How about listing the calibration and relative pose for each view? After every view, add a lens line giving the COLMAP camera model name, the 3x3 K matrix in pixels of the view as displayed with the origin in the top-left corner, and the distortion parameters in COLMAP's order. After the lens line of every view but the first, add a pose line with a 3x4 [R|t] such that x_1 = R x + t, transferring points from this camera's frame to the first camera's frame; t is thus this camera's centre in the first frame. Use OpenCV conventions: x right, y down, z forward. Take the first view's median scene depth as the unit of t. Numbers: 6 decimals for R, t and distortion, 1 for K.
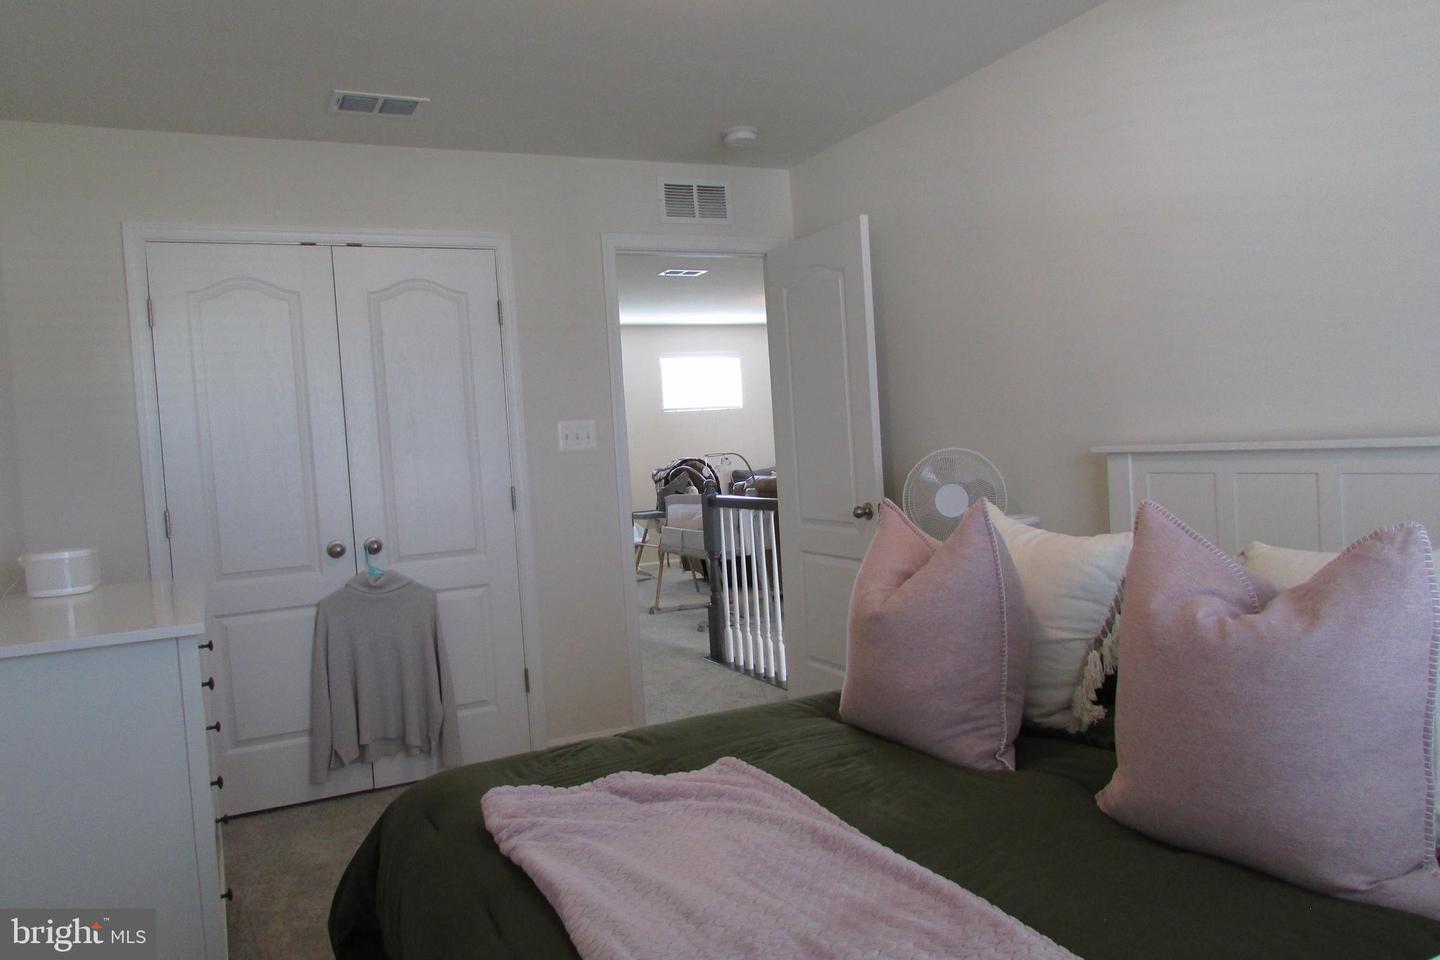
lens RADIAL K [[1010.6, 0, 720.0], [0, 1010.6, 480.0], [0, 0, 1]] dist [-0.044474, 0.016007]
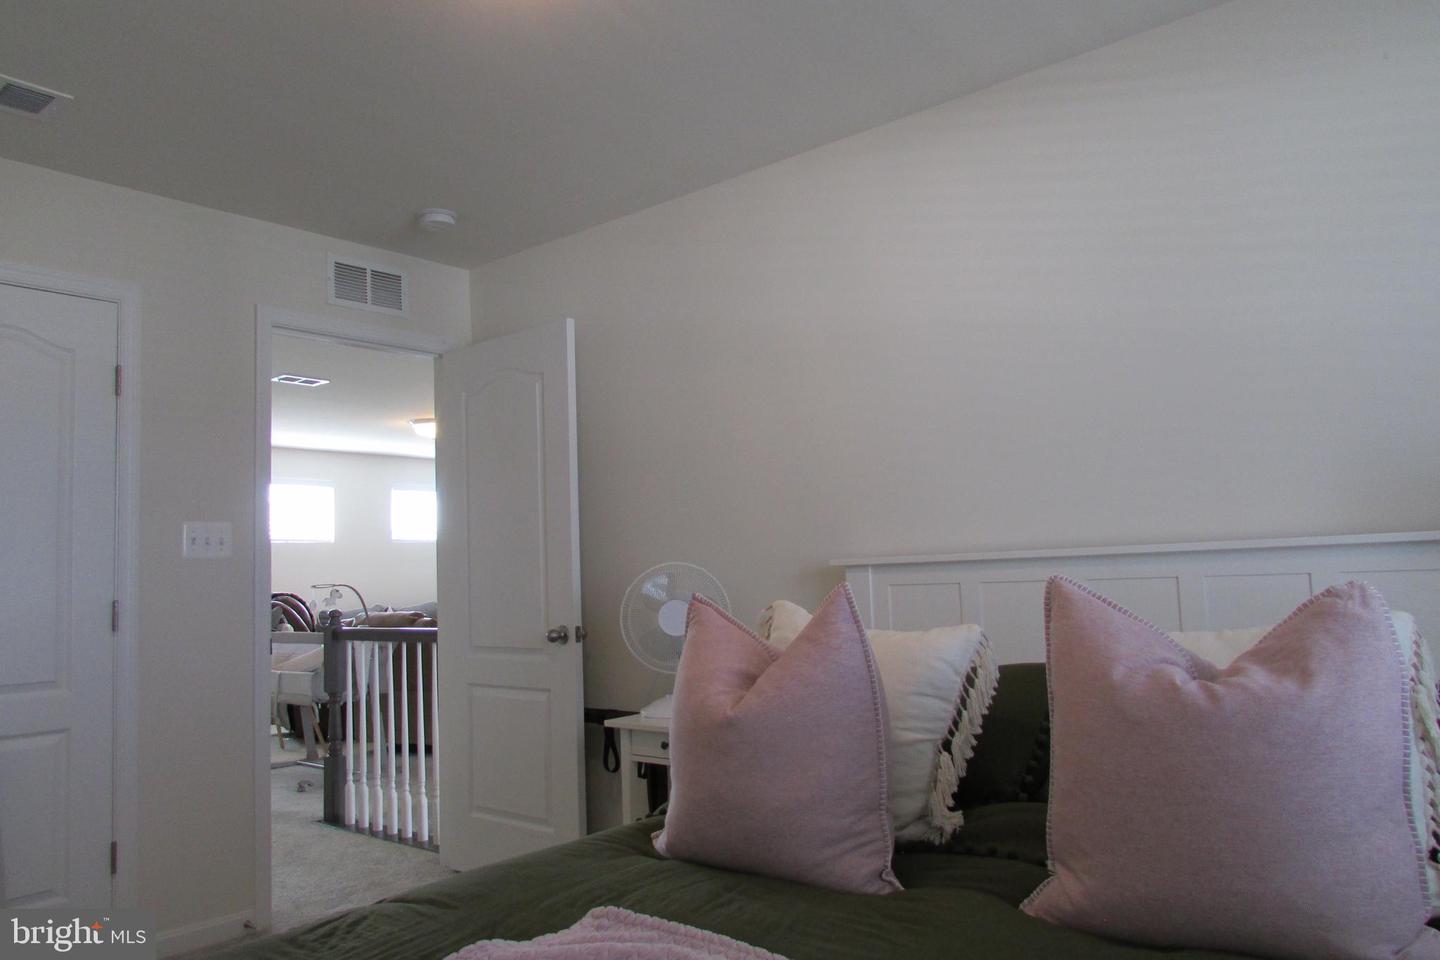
lens RADIAL K [[1010.6, 0, 720.0], [0, 1010.6, 480.0], [0, 0, 1]] dist [-0.044474, 0.016007]
pose [[0.909276, 0.067874, 0.410621, -0.158952], [-0.004169, 0.988049, -0.154087, 0.048259], [-0.416172, 0.138395, 0.898692, 0.158024]]
